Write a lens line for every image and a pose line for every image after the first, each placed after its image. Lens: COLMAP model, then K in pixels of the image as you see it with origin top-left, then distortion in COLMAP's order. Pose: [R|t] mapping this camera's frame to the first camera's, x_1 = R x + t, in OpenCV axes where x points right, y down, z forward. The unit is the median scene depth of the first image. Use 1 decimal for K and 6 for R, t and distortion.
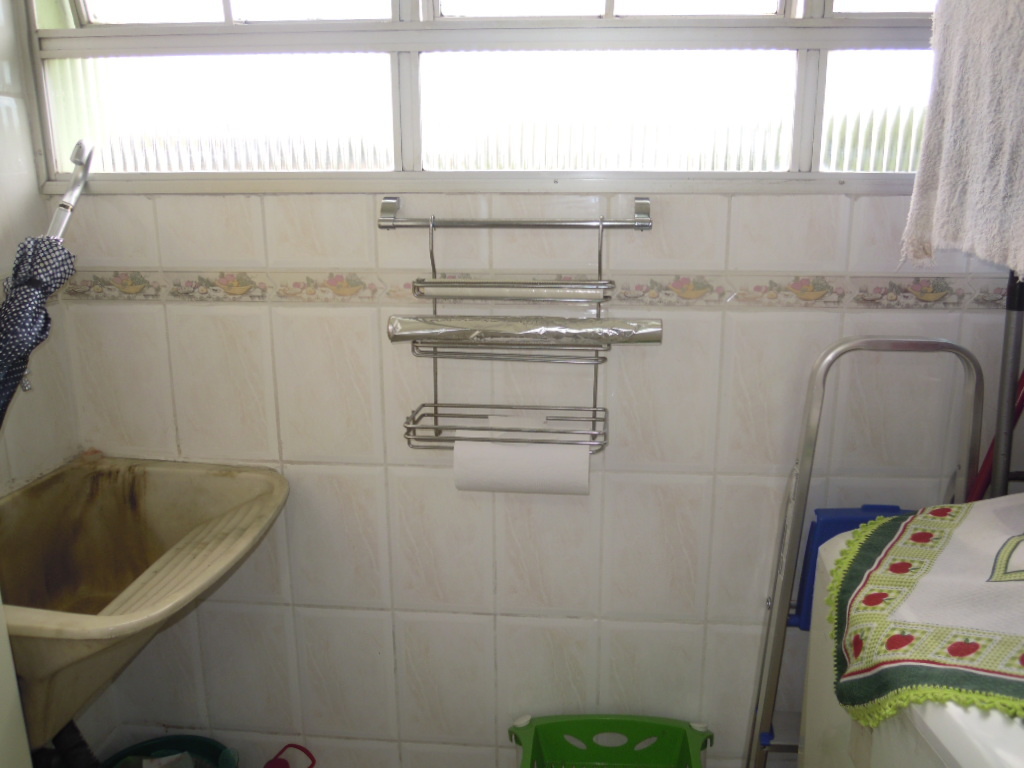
lens RADIAL K [[851.1, 0, 517.3], [0, 851.1, 390.9], [0, 0, 1]] dist [-0.045201, 0.021390]
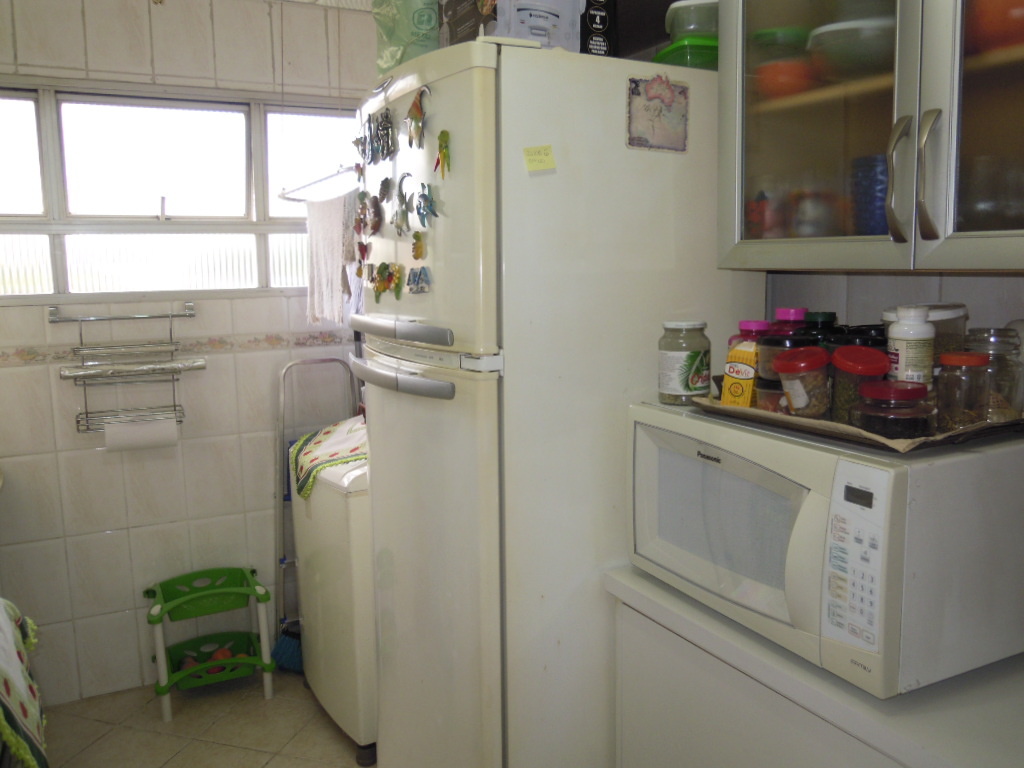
lens RADIAL K [[851.1, 0, 518.5], [0, 851.1, 378.9], [0, 0, 1]] dist [-0.045201, 0.021390]
pose [[0.848106, -0.084044, 0.523119, -0.267286], [0.146161, 0.986139, -0.078531, 0.240494], [-0.509268, 0.143062, 0.848634, -1.150678]]
